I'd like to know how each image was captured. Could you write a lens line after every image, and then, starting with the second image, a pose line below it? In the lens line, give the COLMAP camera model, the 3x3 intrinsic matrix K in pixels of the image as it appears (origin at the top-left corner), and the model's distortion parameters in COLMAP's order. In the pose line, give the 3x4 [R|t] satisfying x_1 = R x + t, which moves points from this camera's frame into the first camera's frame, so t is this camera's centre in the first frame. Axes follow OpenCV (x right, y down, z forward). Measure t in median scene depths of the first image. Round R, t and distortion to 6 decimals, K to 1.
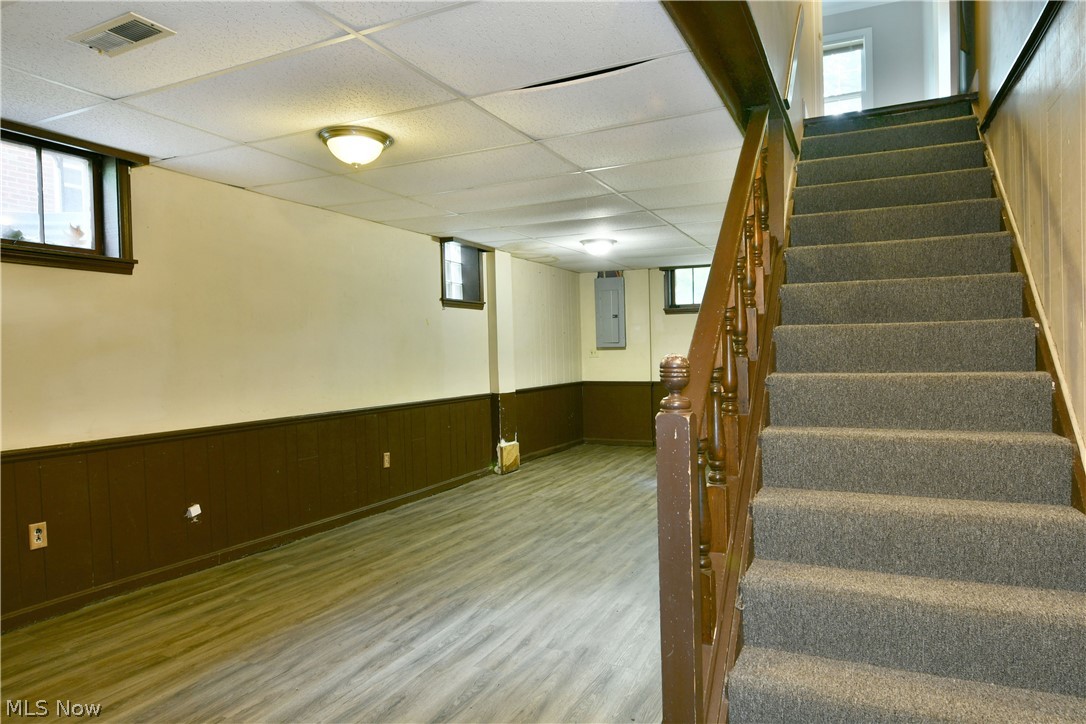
lens RADIAL K [[686.5, 0, 575.5], [0, 686.5, 362.4], [0, 0, 1]] dist [-0.001889, -0.000190]
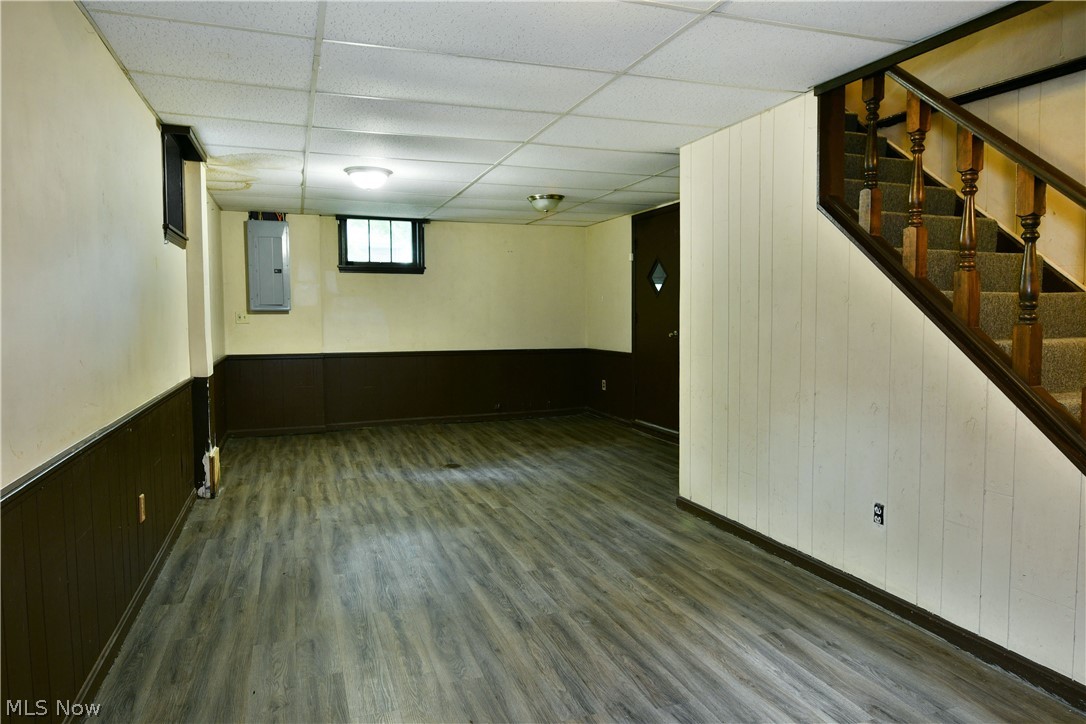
lens RADIAL K [[673.0, 0, 536.5], [0, 673.0, 349.7], [0, 0, 1]] dist [-0.015142, -0.001939]
pose [[0.728039, -0.021619, 0.685194, -0.455490], [0.001455, 0.999549, 0.029991, -0.000726], [-0.685534, -0.020838, 0.727743, 0.437227]]
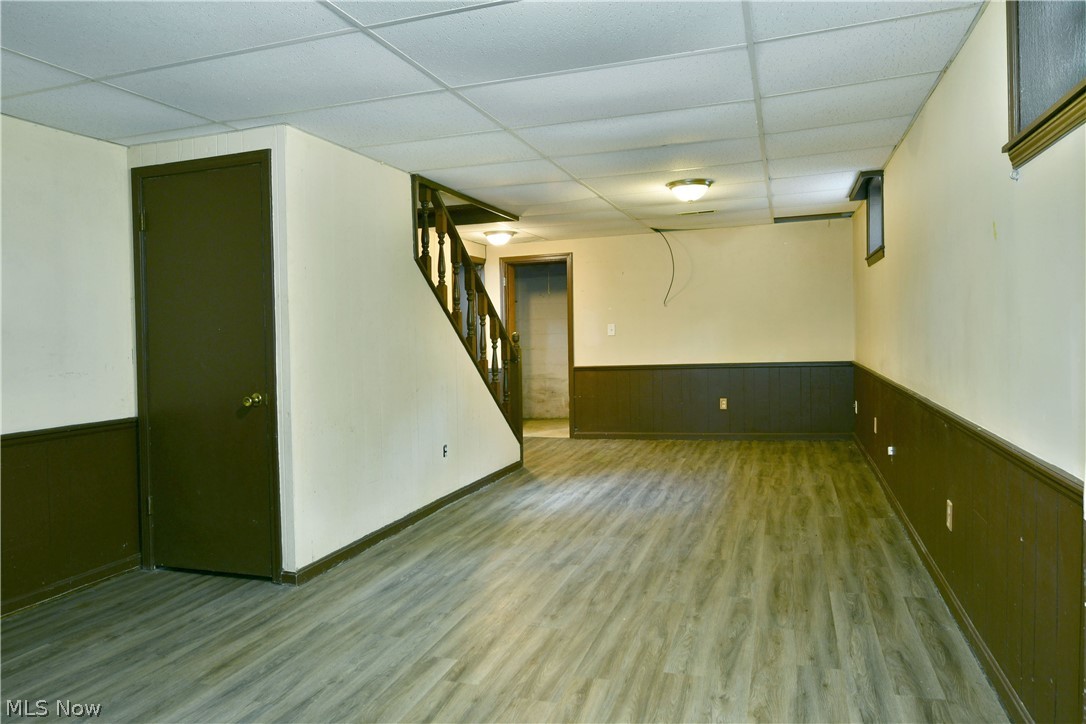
lens RADIAL K [[662.8, 0, 543.0], [0, 662.8, 362.0], [0, 0, 1]] dist [-0.013909, -0.000344]
pose [[-0.997261, 0.050129, -0.054376, 0.069240], [0.046700, 0.996946, 0.062597, -0.026234], [0.057348, 0.059887, -0.996556, 1.650114]]
